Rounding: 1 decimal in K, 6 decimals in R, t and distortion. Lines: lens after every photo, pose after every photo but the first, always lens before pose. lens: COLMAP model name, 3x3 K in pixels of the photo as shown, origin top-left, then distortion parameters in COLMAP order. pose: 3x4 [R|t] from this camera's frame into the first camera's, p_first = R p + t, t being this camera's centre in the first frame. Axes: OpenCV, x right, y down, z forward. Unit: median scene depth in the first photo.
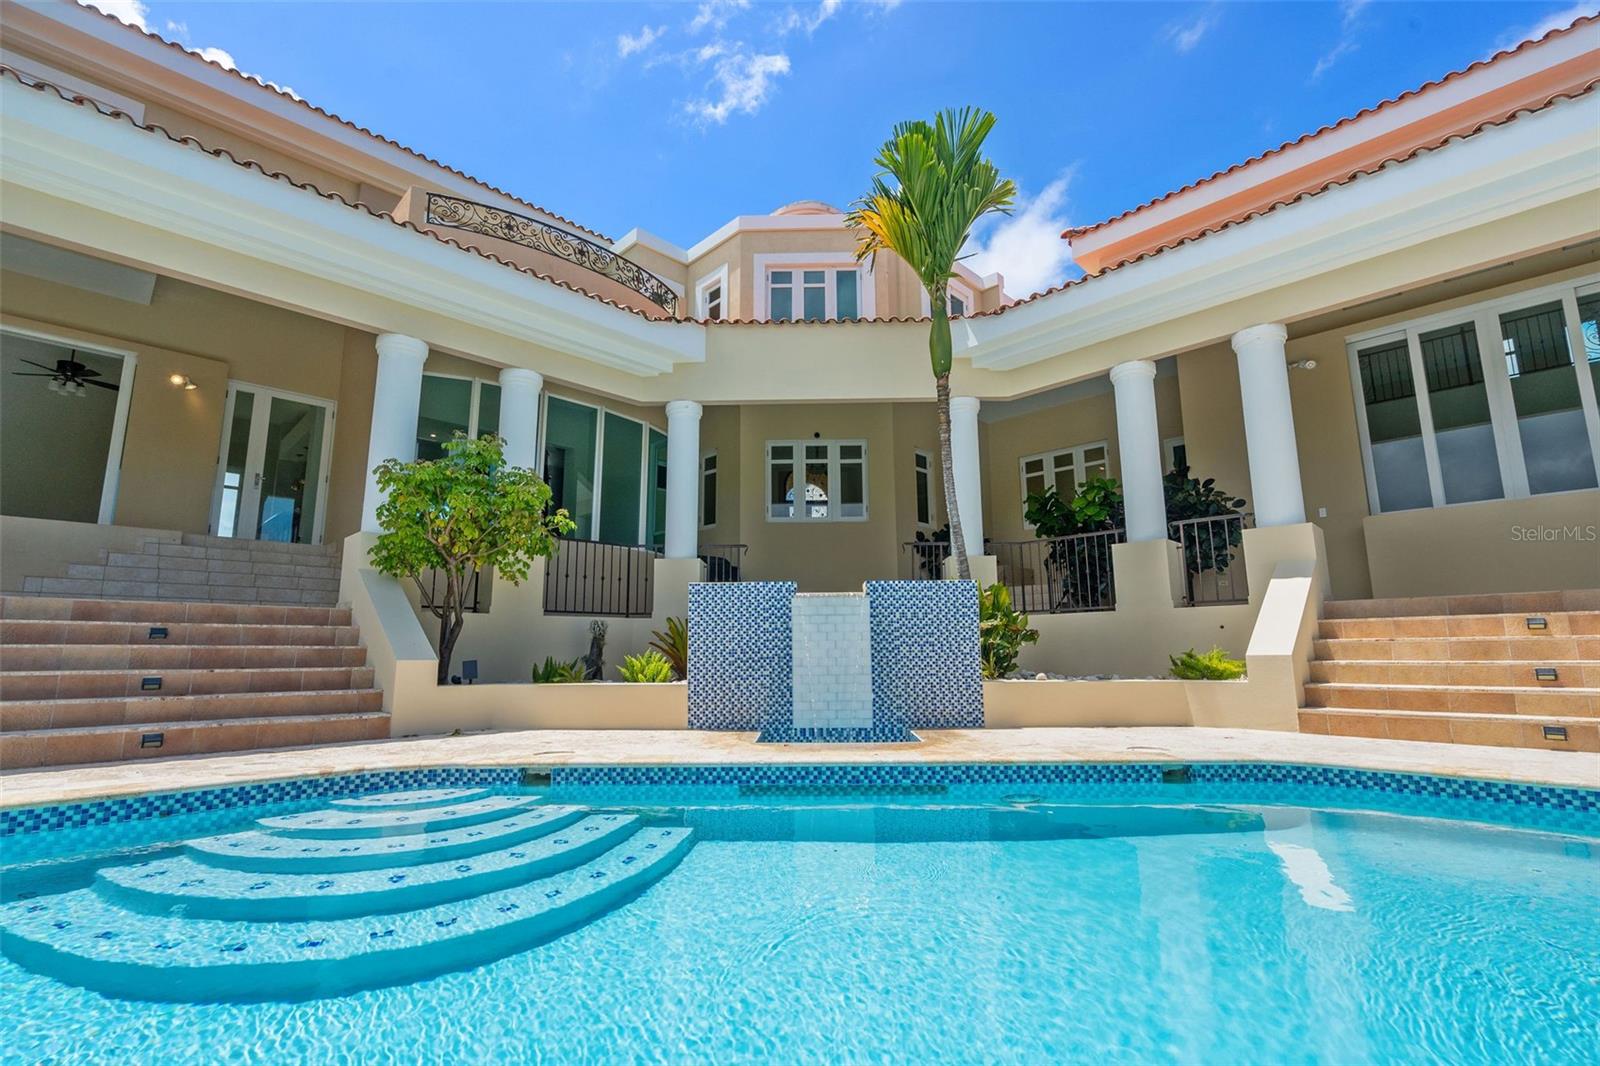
lens RADIAL K [[718.7, 0, 800.0], [0, 718.7, 533.0], [0, 0, 1]] dist [0.001685, 0.000079]
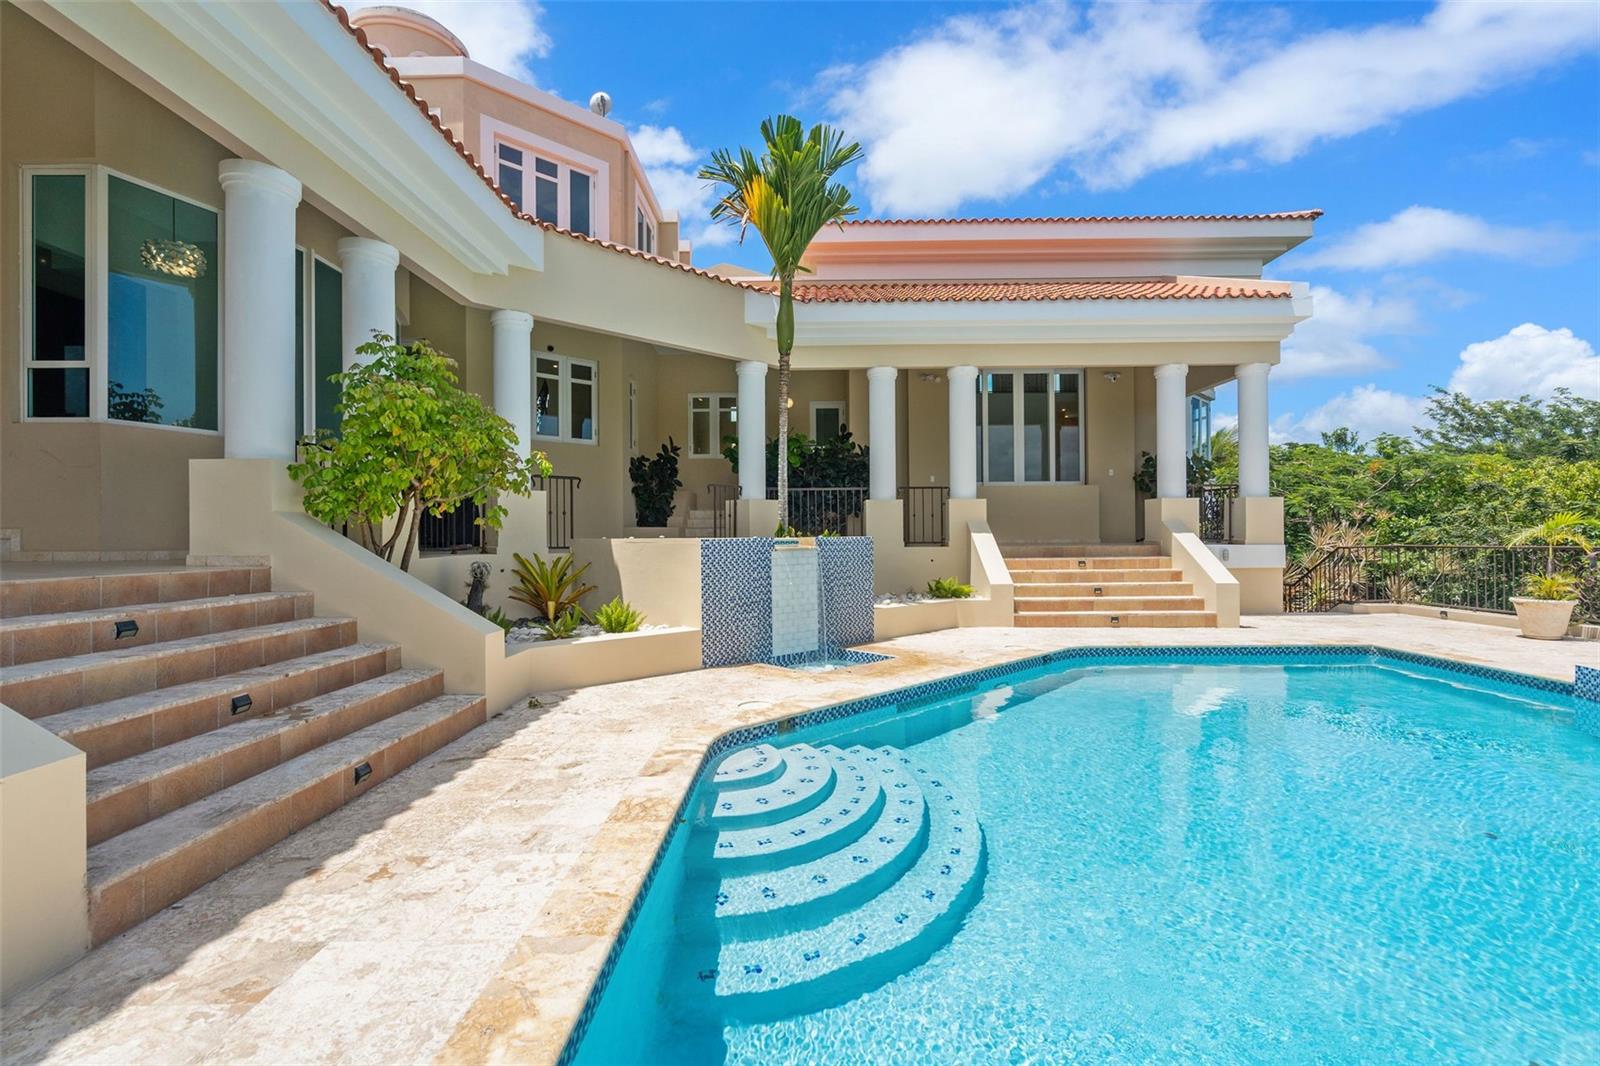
lens RADIAL K [[718.7, 0, 800.0], [0, 718.7, 533.0], [0, 0, 1]] dist [0.001685, 0.000079]
pose [[0.715709, 0.004937, 0.698381, -0.814921], [-0.114593, 0.987252, 0.110458, -0.077306], [-0.688933, -0.159086, 0.707151, 0.127565]]
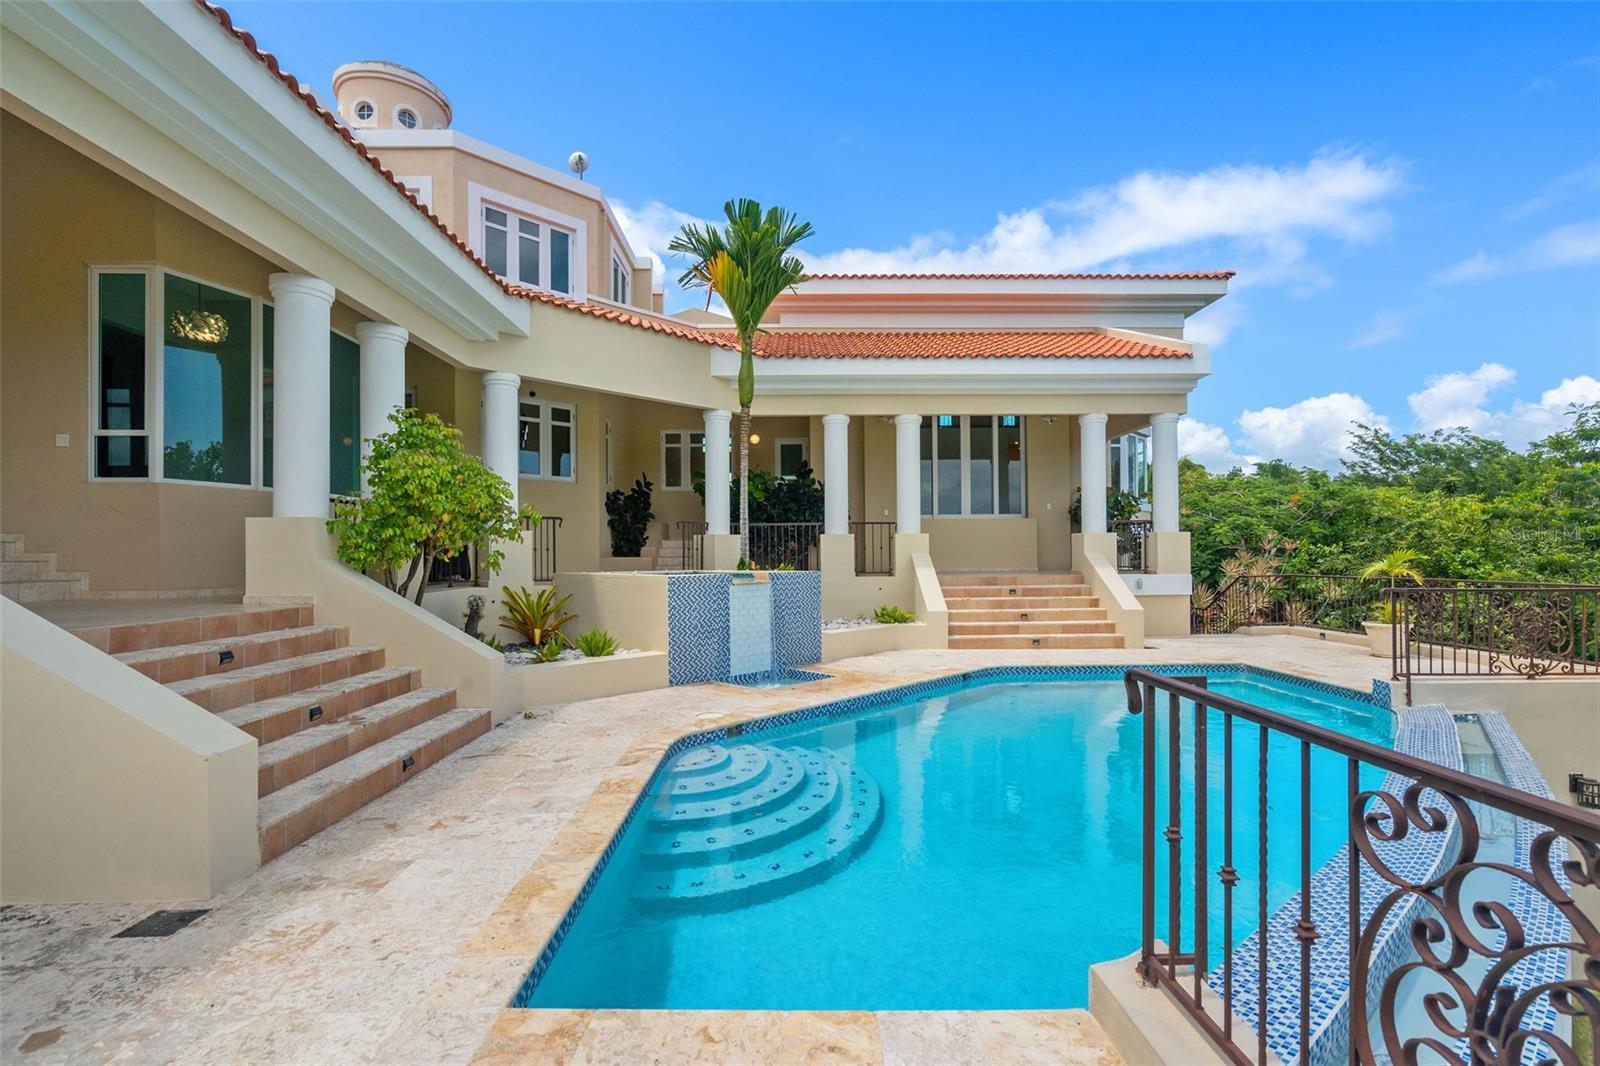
lens RADIAL K [[729.6, 0, 803.5], [0, 729.6, 547.5], [0, 0, 1]] dist [0.001185, 0.000325]
pose [[0.691172, 0.008599, 0.722639, -0.936956], [-0.117910, 0.987872, 0.101021, -0.142397], [-0.713006, -0.155029, 0.683804, -0.056582]]
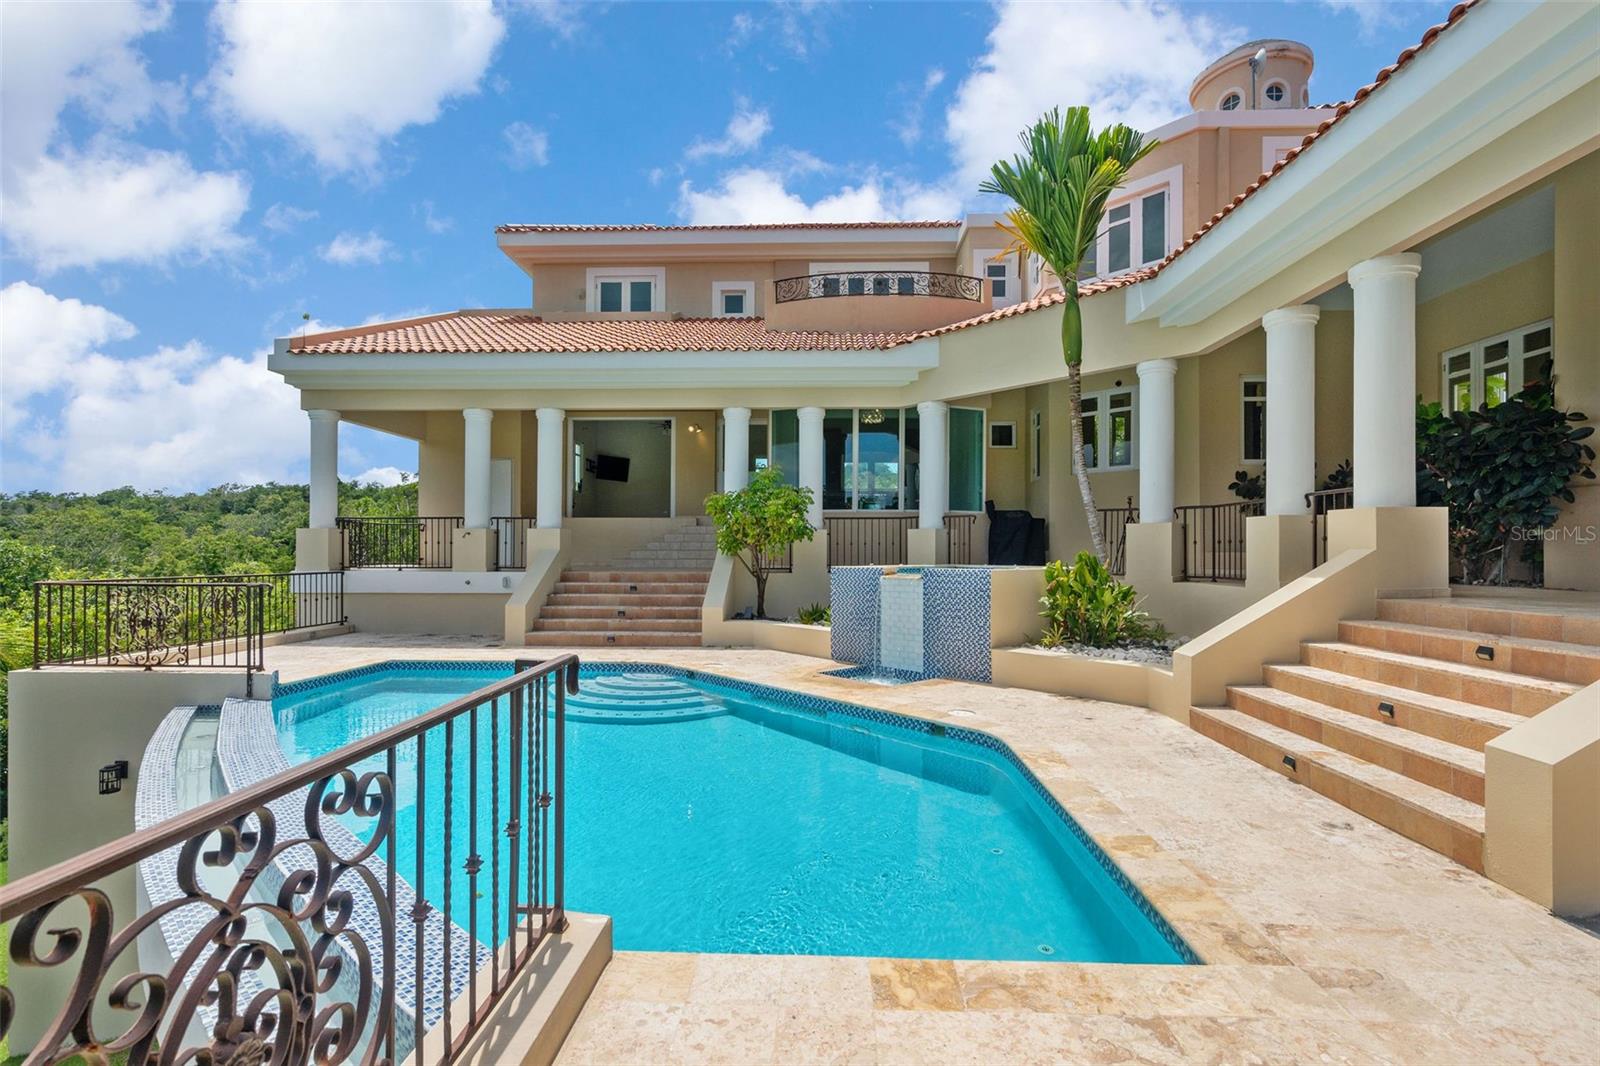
lens RADIAL K [[748.5, 0, 798.8], [0, 748.5, 544.4], [0, 0, 1]] dist [0.000176, 0.000019]
pose [[0.681127, 0.002329, -0.732161, 0.981660], [0.114789, 0.987289, 0.109929, -0.162655], [0.723111, -0.158920, 0.672202, -0.121037]]
